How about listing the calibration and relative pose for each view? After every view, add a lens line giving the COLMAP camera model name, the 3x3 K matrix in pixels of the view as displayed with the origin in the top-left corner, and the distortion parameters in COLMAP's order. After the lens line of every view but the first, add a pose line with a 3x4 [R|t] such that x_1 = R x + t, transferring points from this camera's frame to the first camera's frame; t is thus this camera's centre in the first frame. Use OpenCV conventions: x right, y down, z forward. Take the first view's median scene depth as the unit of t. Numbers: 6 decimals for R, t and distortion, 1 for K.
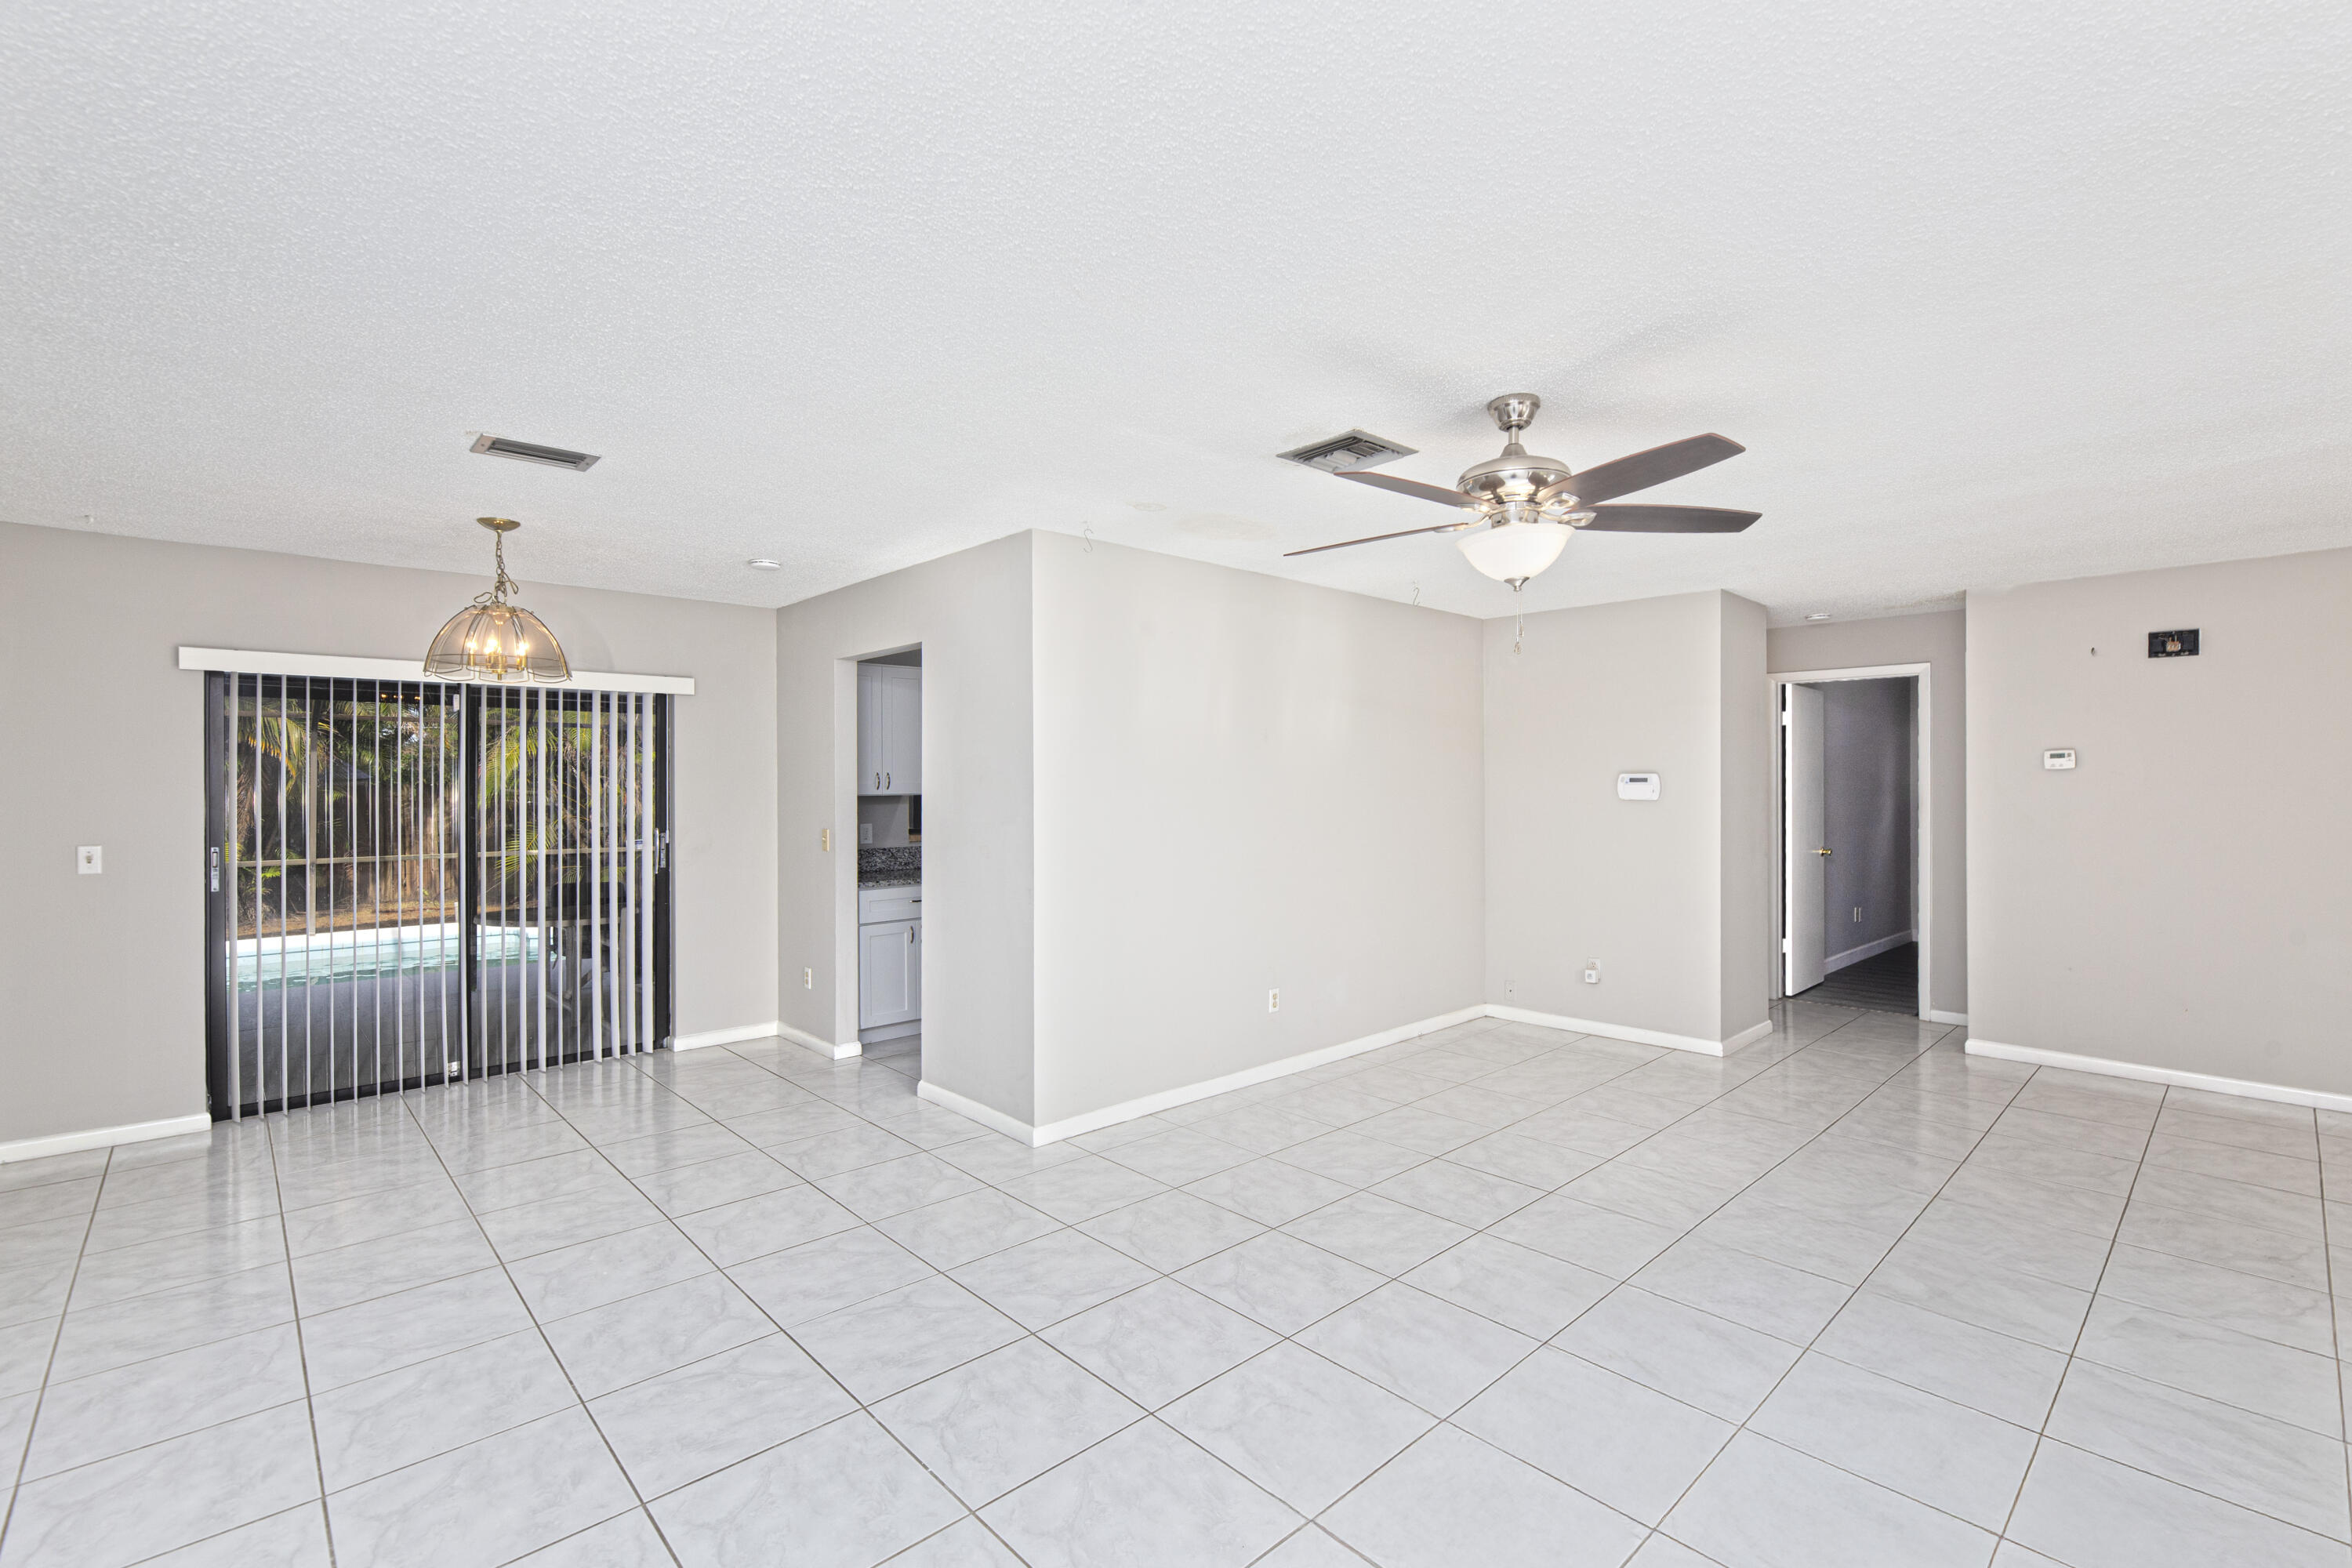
lens RADIAL K [[1028.0, 0, 1179.6], [0, 1028.0, 777.8], [0, 0, 1]] dist [-0.000344, 0.000119]
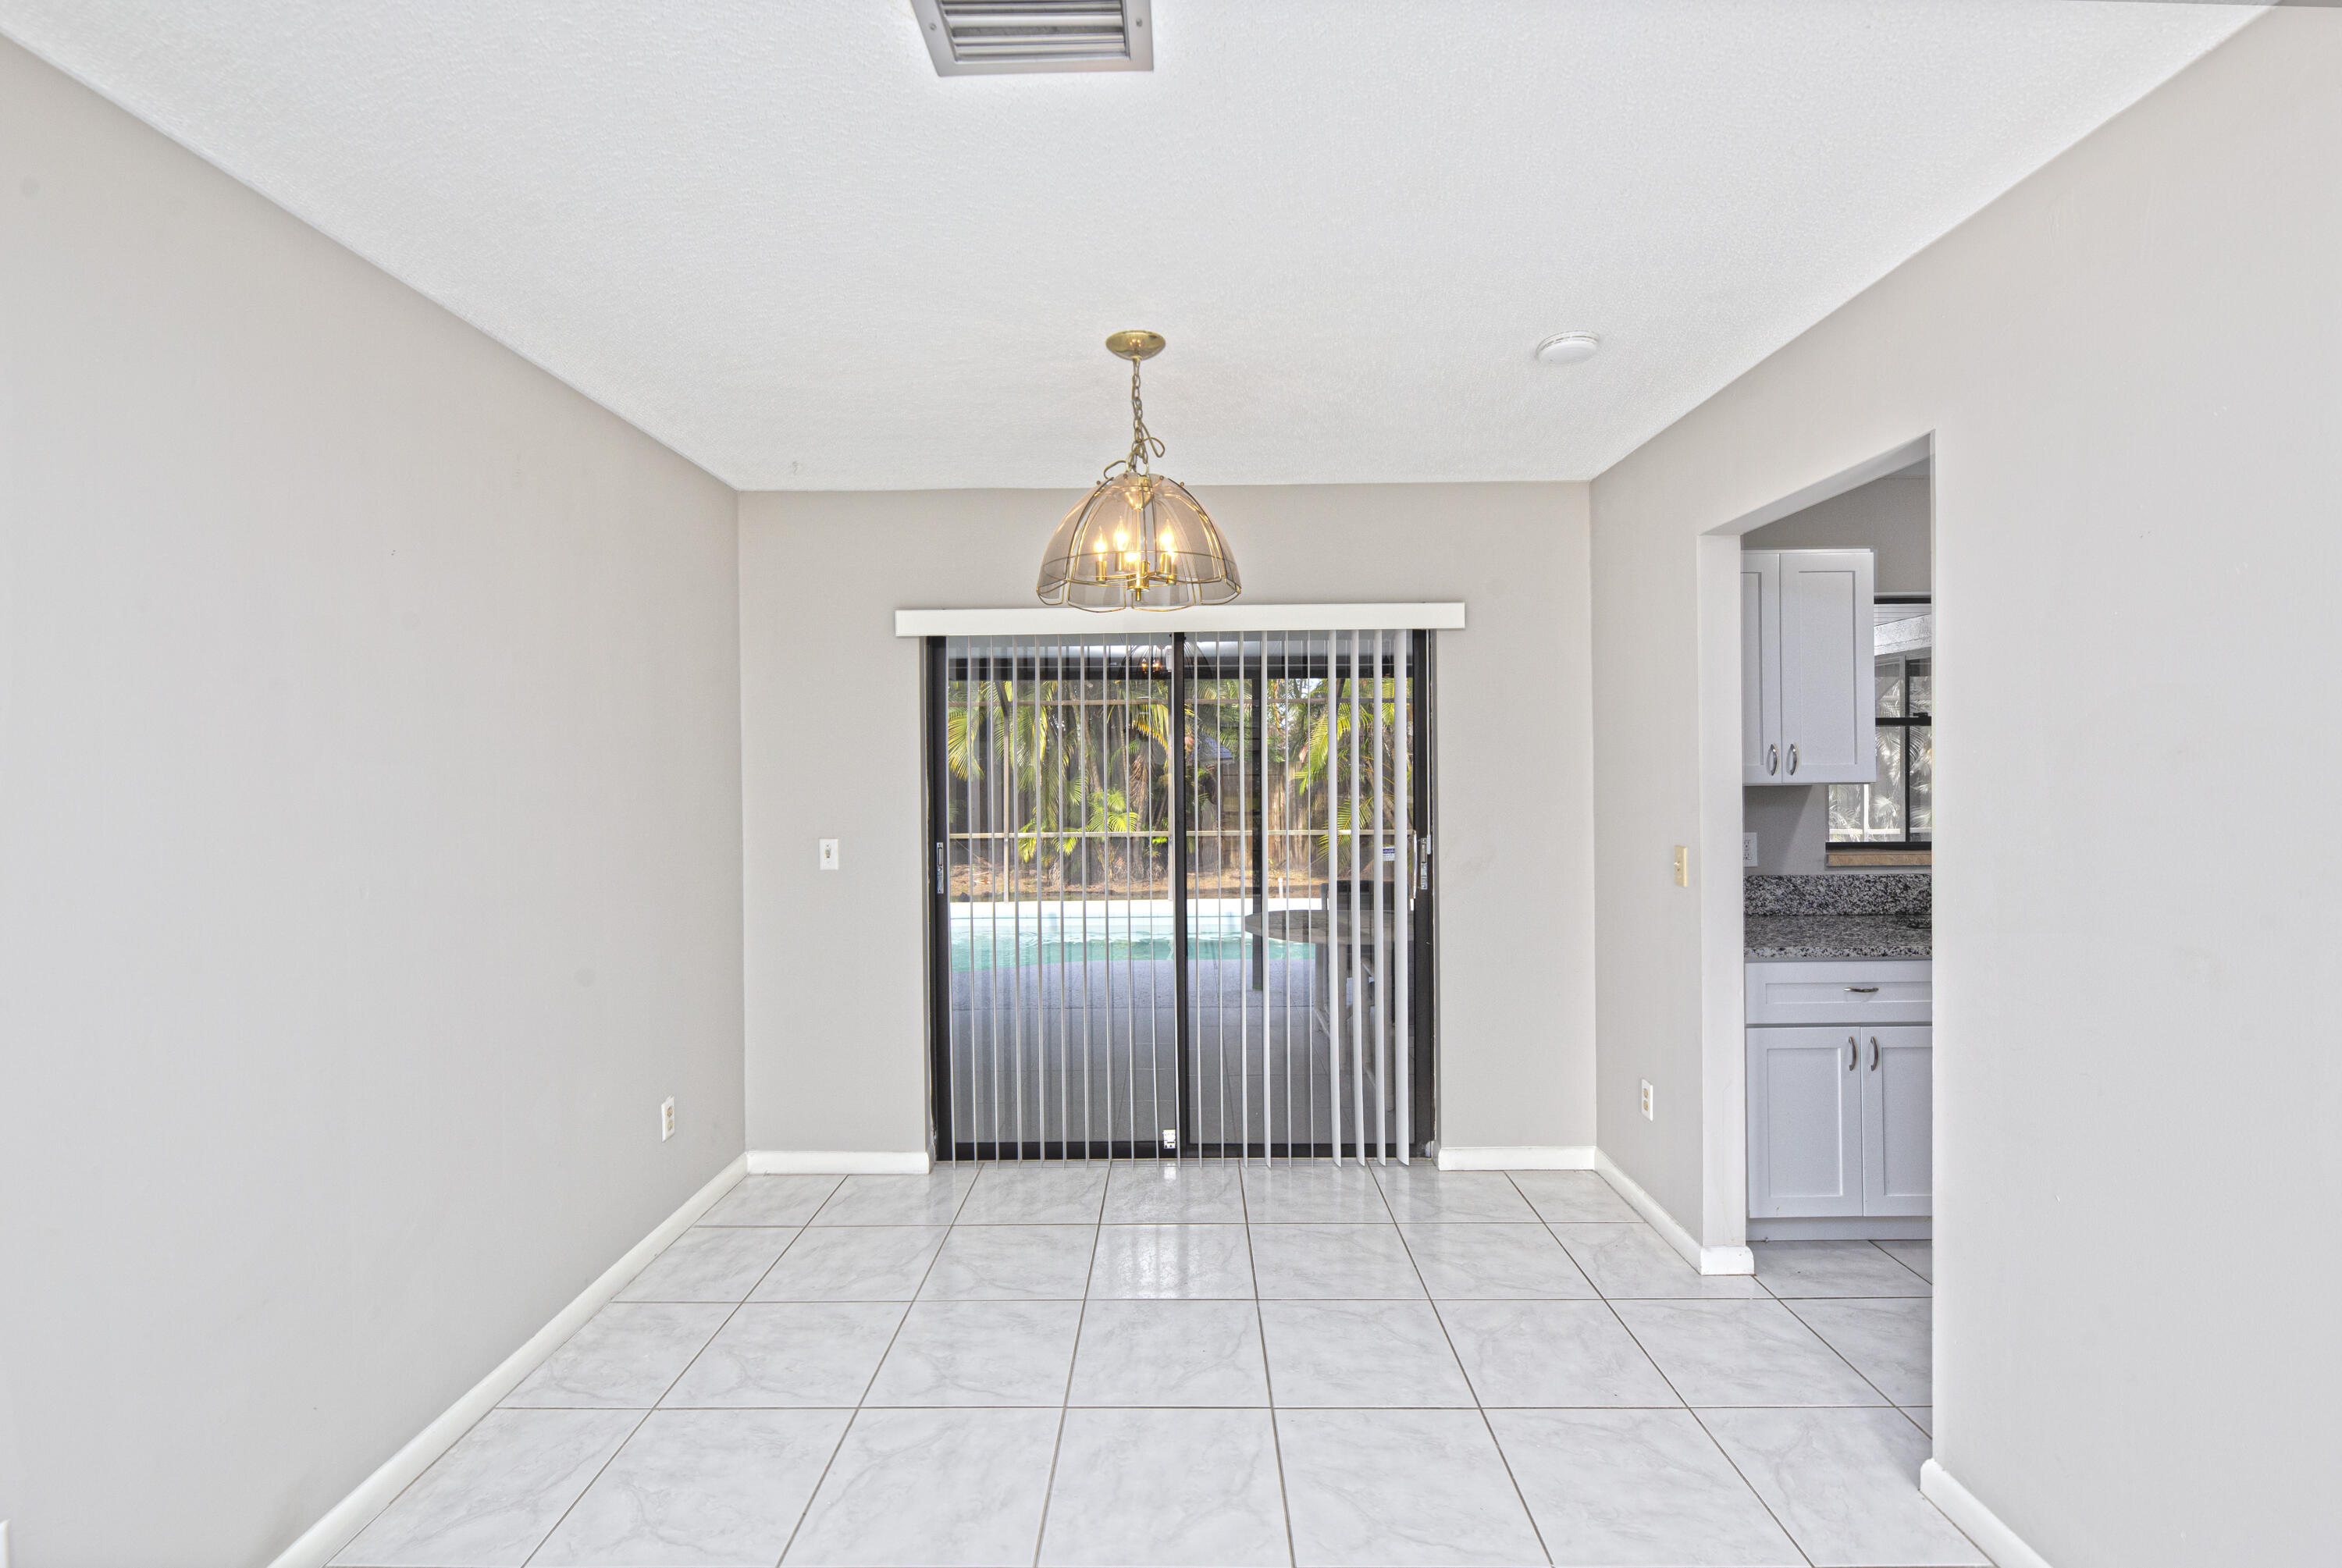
lens RADIAL K [[1023.5, 0, 1174.6], [0, 1023.5, 777.8], [0, 0, 1]] dist [-0.000344, 0.000119]
pose [[0.723078, 0.004341, -0.690753, -0.161238], [0.012076, 0.999748, 0.018925, -0.000466], [0.690661, -0.022026, 0.722843, 0.414539]]
